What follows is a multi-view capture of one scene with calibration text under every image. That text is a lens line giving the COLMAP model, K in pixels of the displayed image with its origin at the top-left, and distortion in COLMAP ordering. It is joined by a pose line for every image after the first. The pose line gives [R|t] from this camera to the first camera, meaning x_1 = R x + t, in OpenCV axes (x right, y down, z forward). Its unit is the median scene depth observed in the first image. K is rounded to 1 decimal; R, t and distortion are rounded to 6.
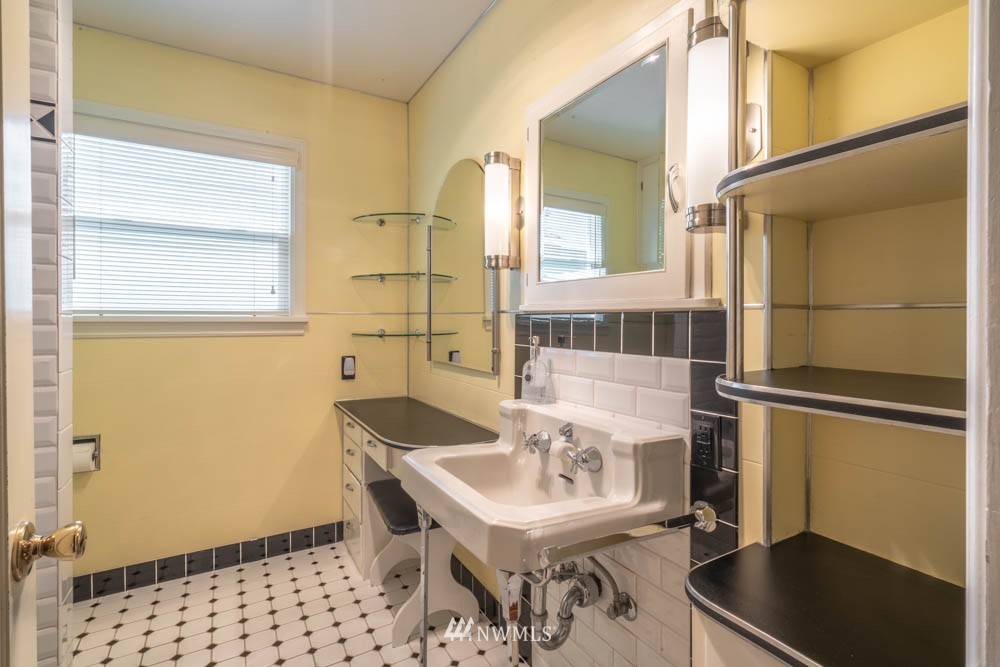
lens RADIAL K [[455.7, 0, 497.2], [0, 455.7, 326.0], [0, 0, 1]] dist [0.000158, 0.000211]
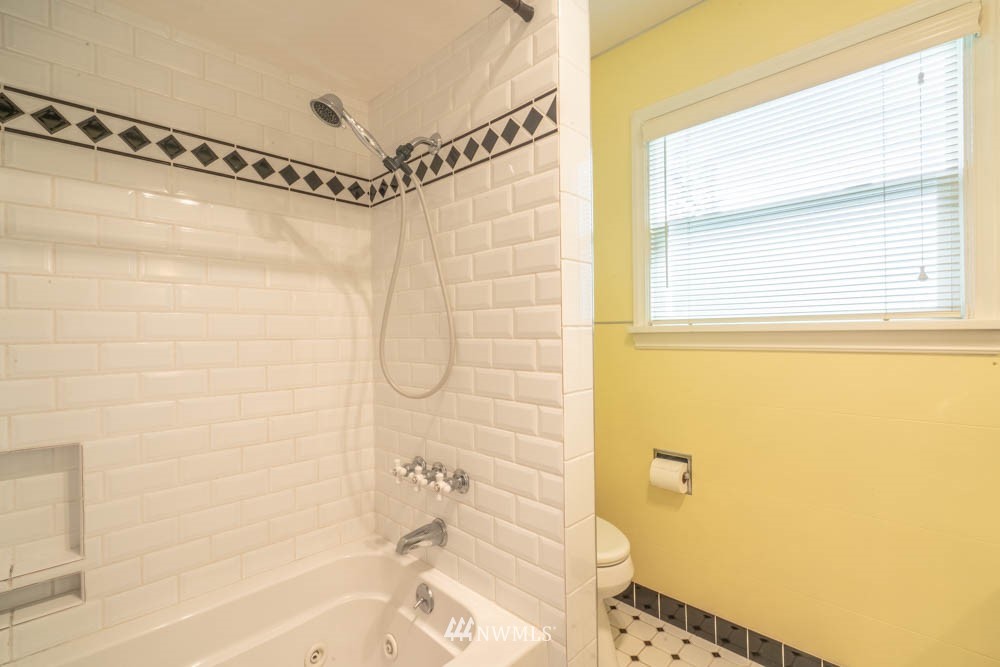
lens RADIAL K [[455.7, 0, 498.7], [0, 455.7, 330.7], [0, 0, 1]] dist [0.000158, 0.000211]
pose [[0.254471, -0.004934, -0.967068, -0.089213], [0.004384, 0.999983, -0.003948, -0.009096], [0.967071, -0.003235, 0.254488, 0.399556]]
